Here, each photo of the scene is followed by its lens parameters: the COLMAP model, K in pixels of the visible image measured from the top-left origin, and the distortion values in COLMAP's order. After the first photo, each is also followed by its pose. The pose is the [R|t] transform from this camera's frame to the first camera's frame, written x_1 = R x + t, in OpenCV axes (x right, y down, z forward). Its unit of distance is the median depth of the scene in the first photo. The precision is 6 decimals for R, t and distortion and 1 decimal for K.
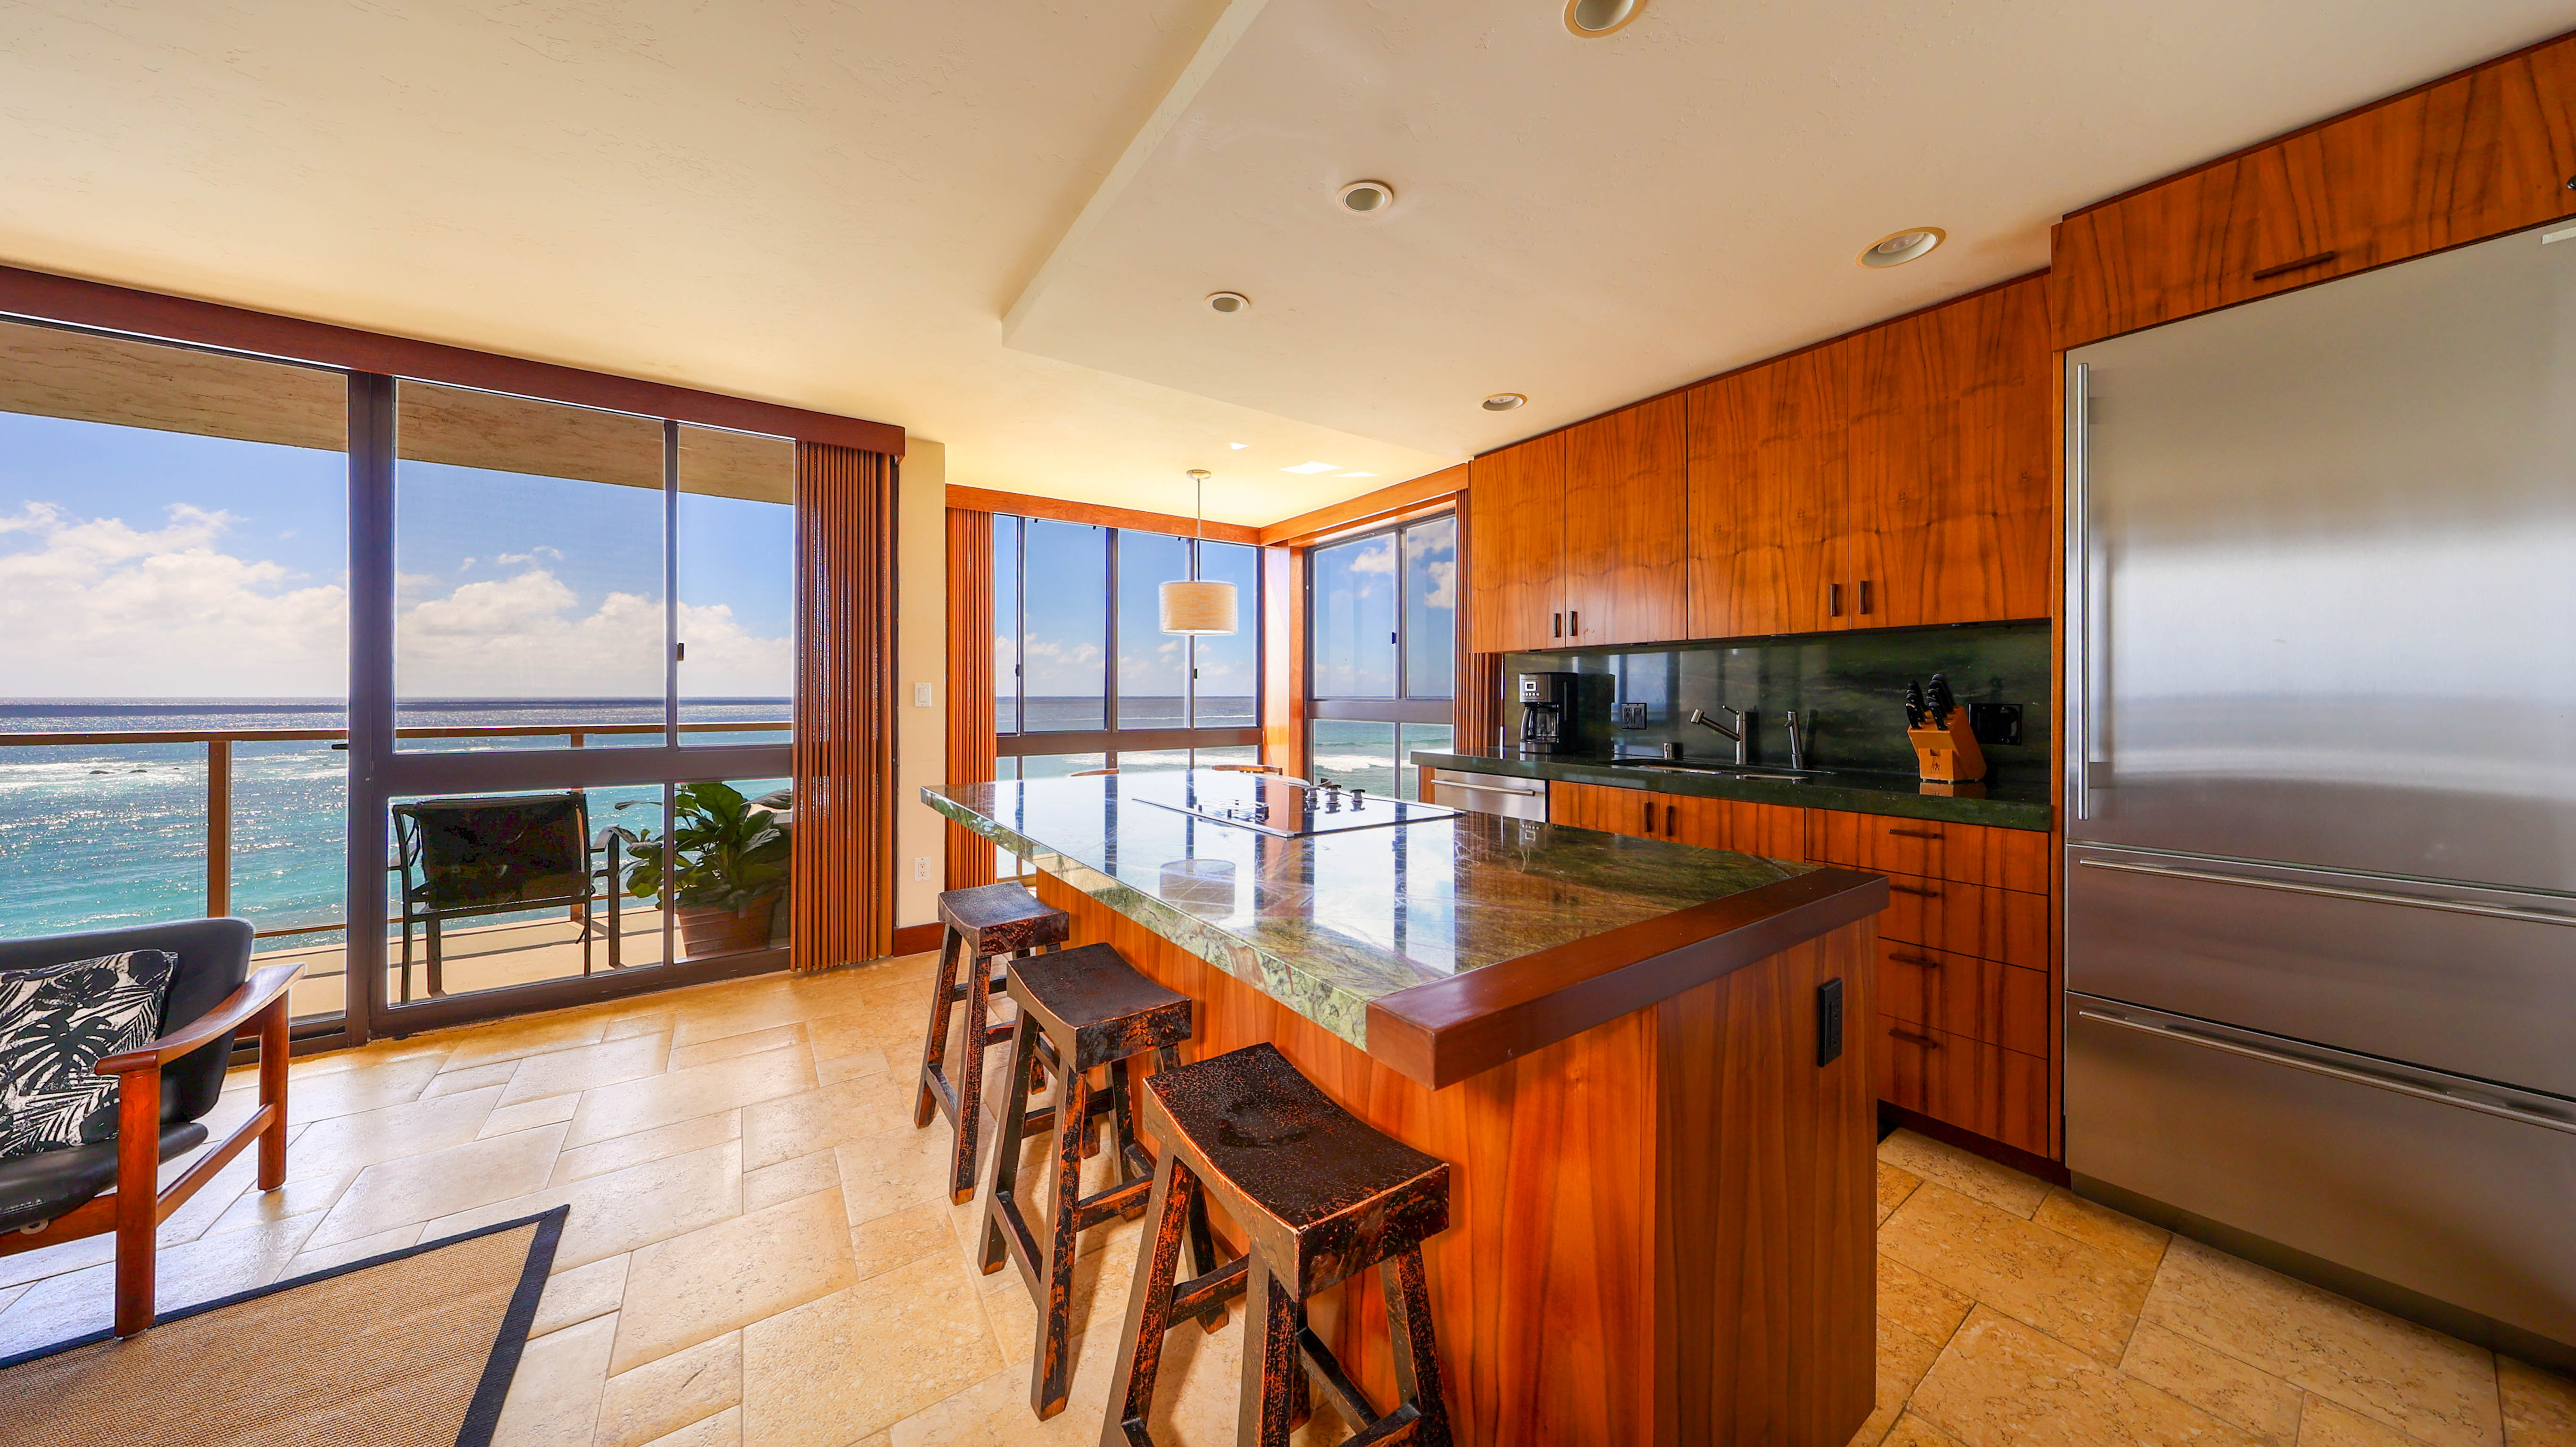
lens RADIAL K [[791.9, 0, 1295.8], [0, 791.9, 691.2], [0, 0, 1]] dist [-0.000539, -0.000054]
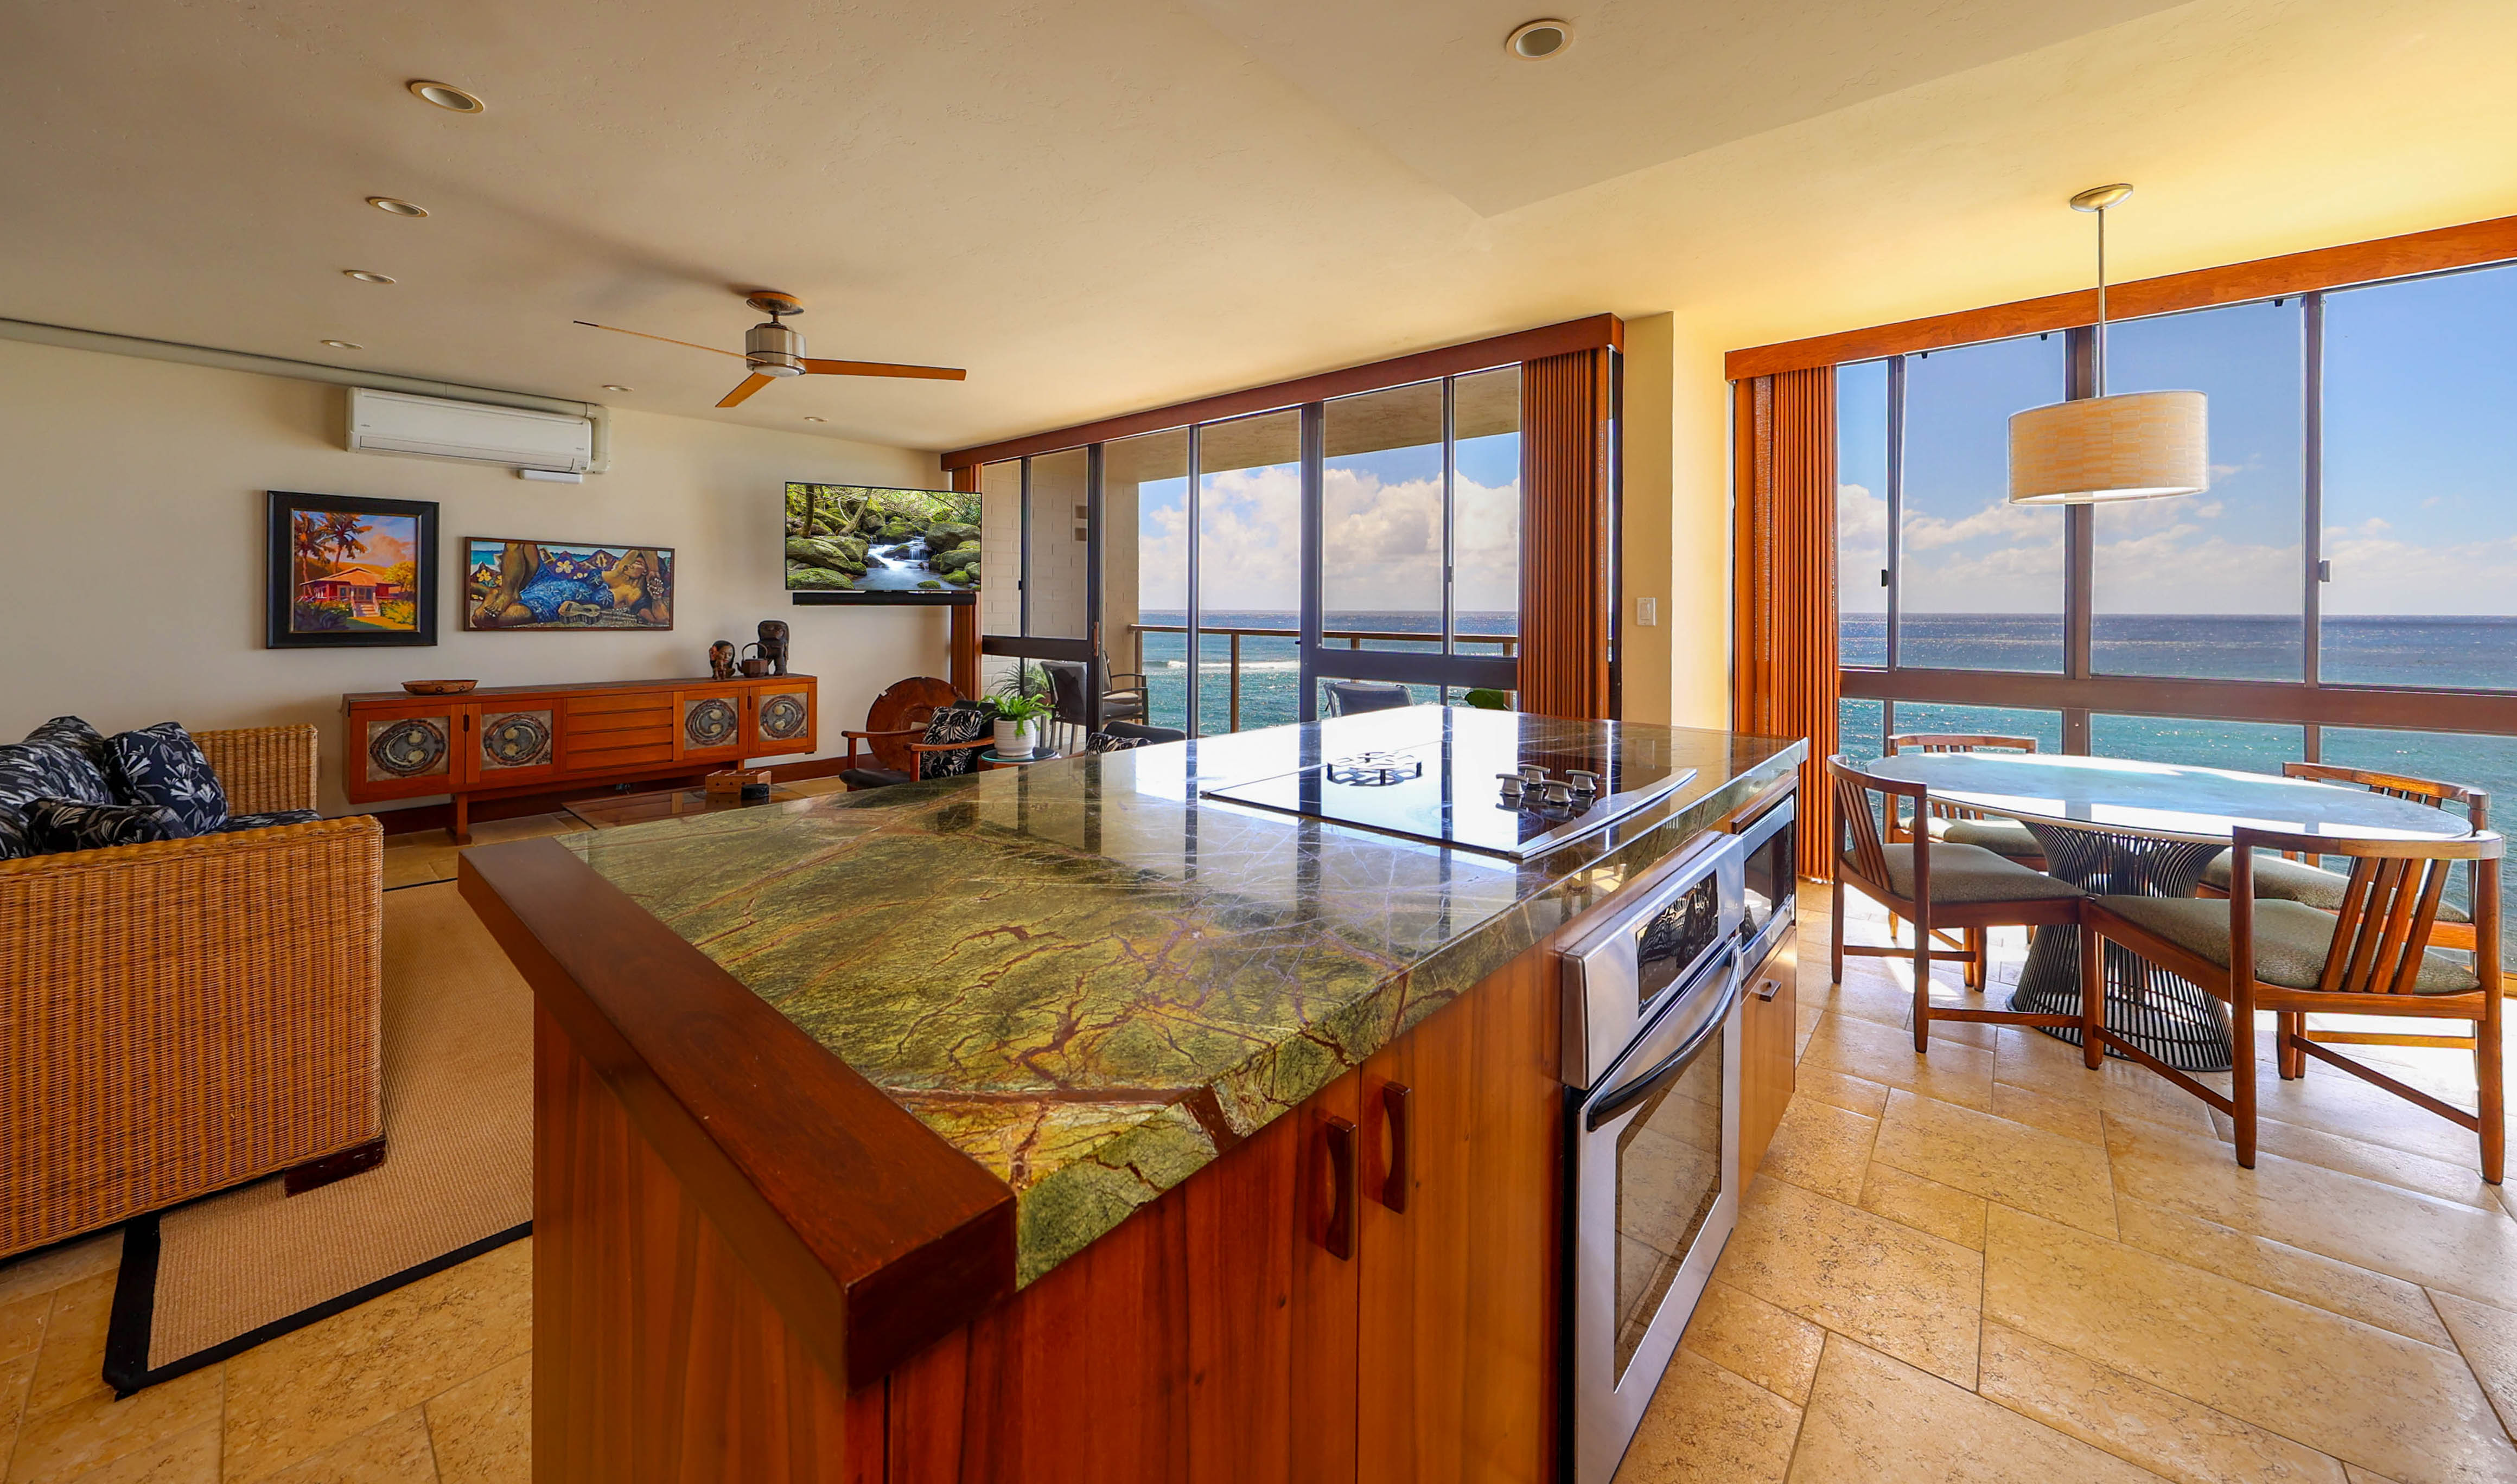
lens RADIAL K [[880.7, 0, 1254.2], [0, 880.7, 606.9], [0, 0, 1]] dist [0.000080, 0.000048]
pose [[0.241171, 0.000452, -0.970483, 0.404458], [0.000449, 1.000000, 0.000577, -0.001096], [0.970483, -0.000575, 0.241170, 0.395488]]
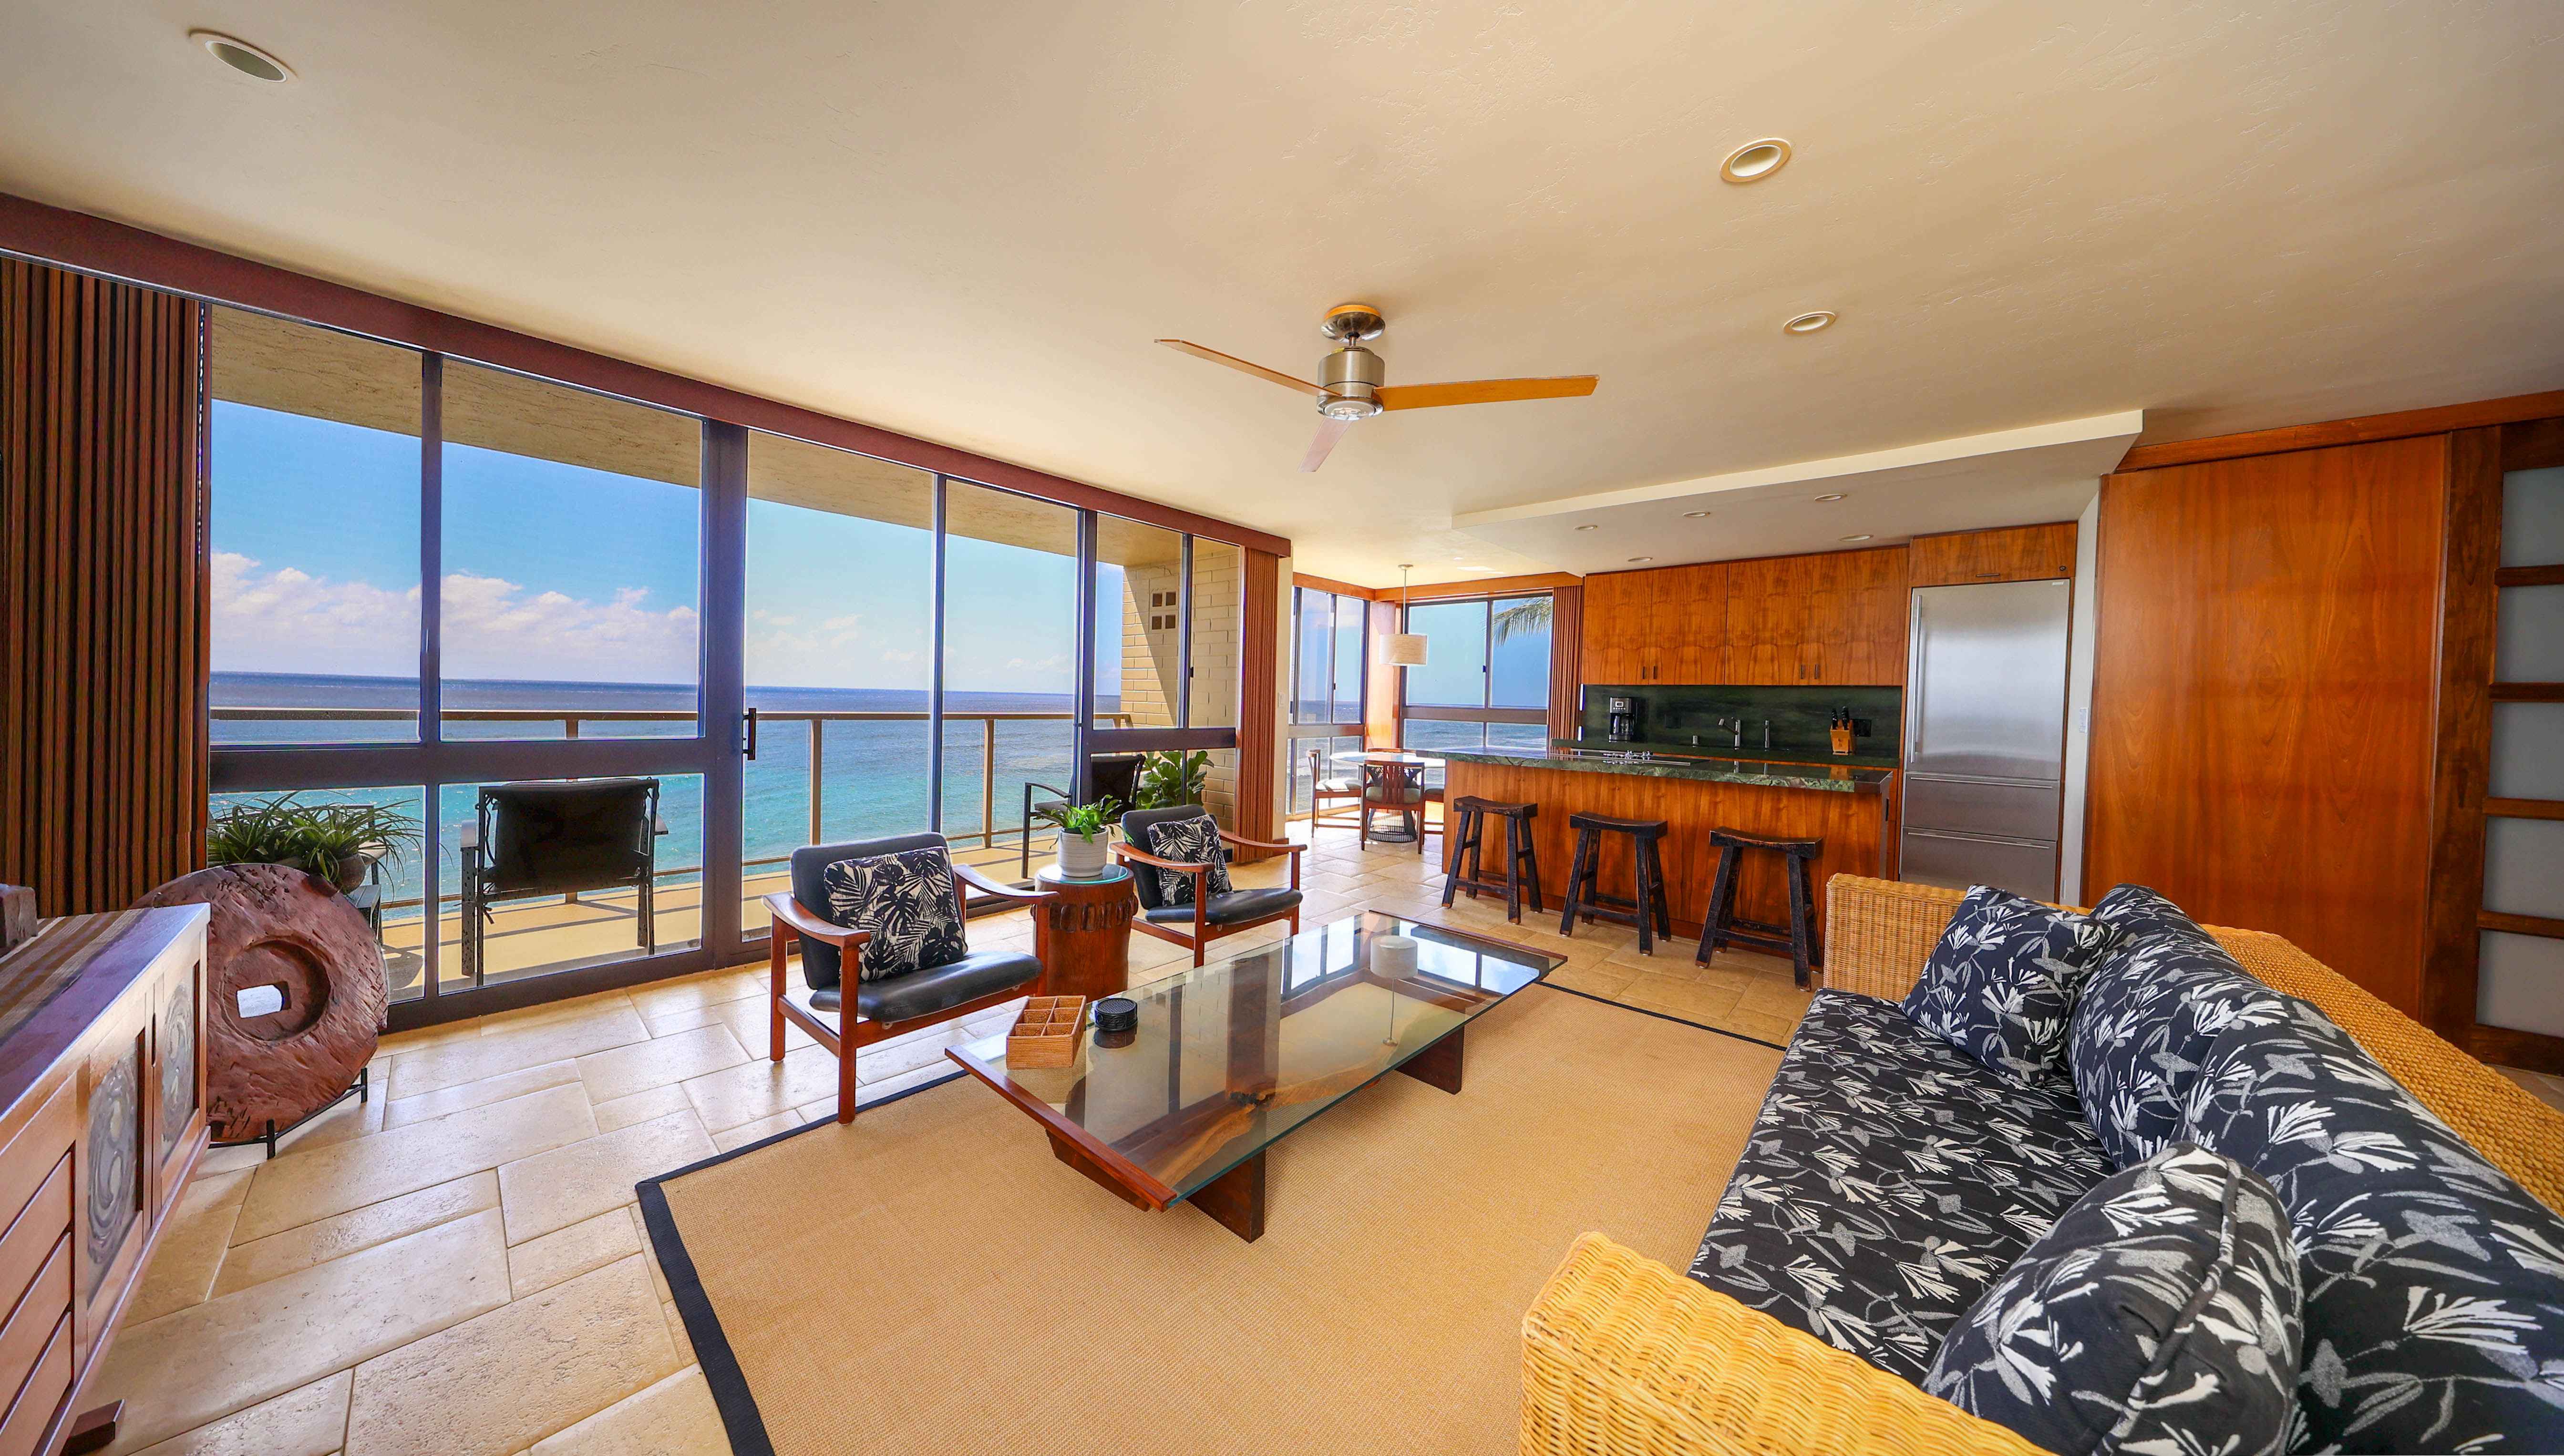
lens RADIAL K [[773.6, 0, 1283.7], [0, 773.6, 709.4], [0, 0, 1]] dist [0.041622, -0.000001]
pose [[0.975136, 0.024233, 0.220278, -0.936767], [-0.028405, 0.999472, 0.015793, -0.001411], [-0.219779, -0.021657, 0.975309, -0.648127]]
